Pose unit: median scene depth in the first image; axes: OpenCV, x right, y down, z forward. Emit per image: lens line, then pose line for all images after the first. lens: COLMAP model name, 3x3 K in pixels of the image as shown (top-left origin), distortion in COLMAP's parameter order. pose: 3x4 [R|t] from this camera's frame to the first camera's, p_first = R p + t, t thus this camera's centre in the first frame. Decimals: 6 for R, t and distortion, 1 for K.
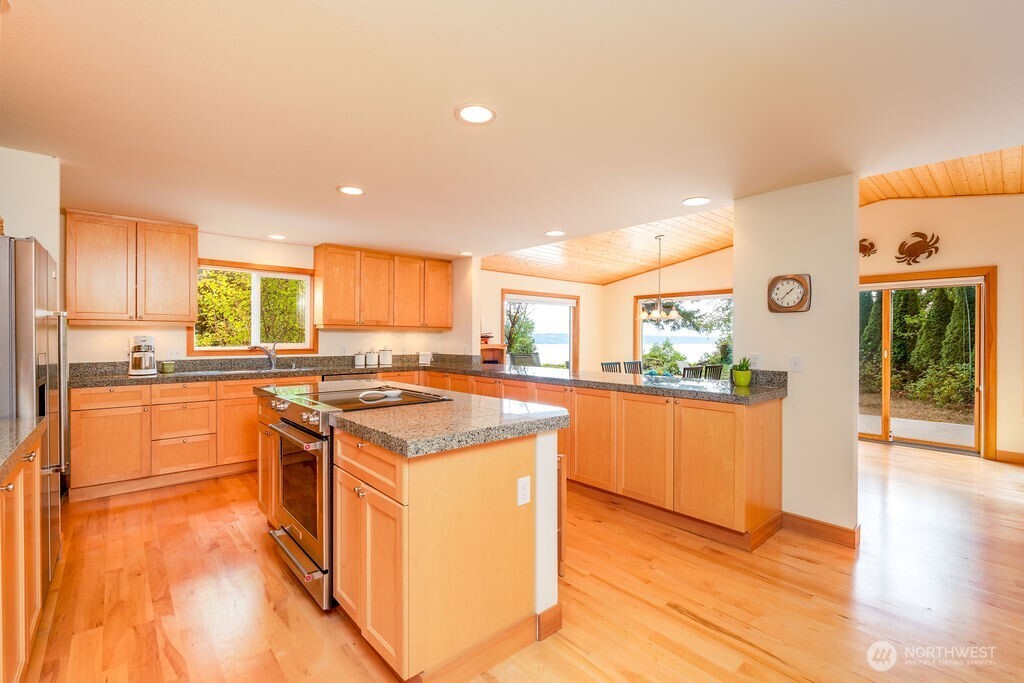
lens RADIAL K [[454.2, 0, 522.1], [0, 454.2, 336.2], [0, 0, 1]] dist [-0.001513, -0.000203]
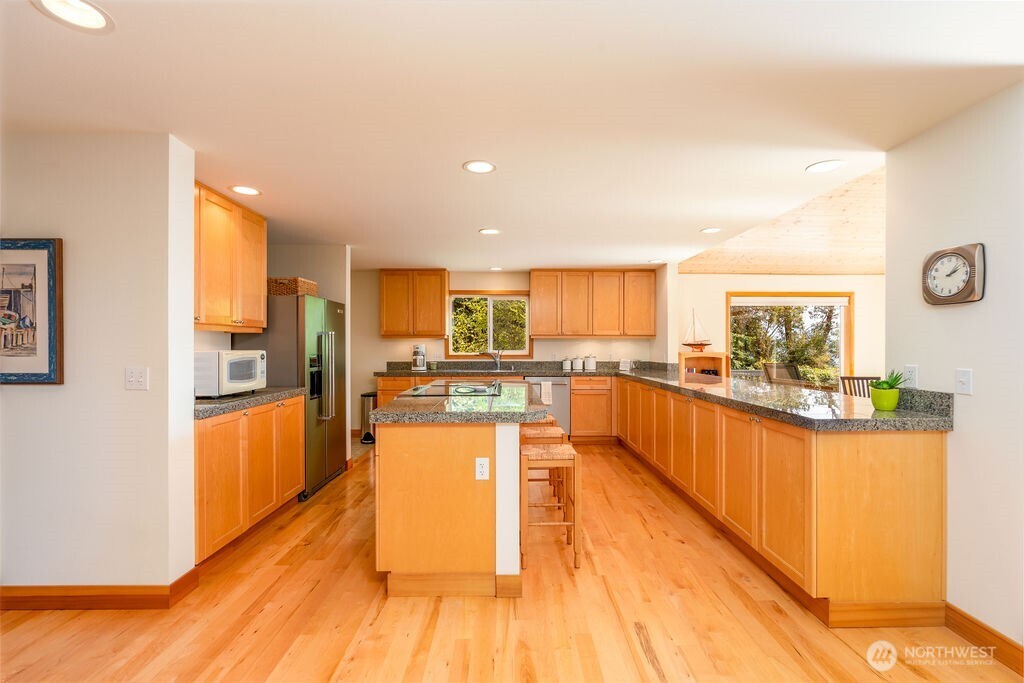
lens RADIAL K [[448.7, 0, 516.3], [0, 448.7, 344.9], [0, 0, 1]] dist [-0.002323, -0.000055]
pose [[0.757538, -0.005025, -0.652772, 0.308219], [0.004883, 0.999986, -0.002032, 0.003001], [0.652773, -0.001649, 0.757552, 0.050657]]
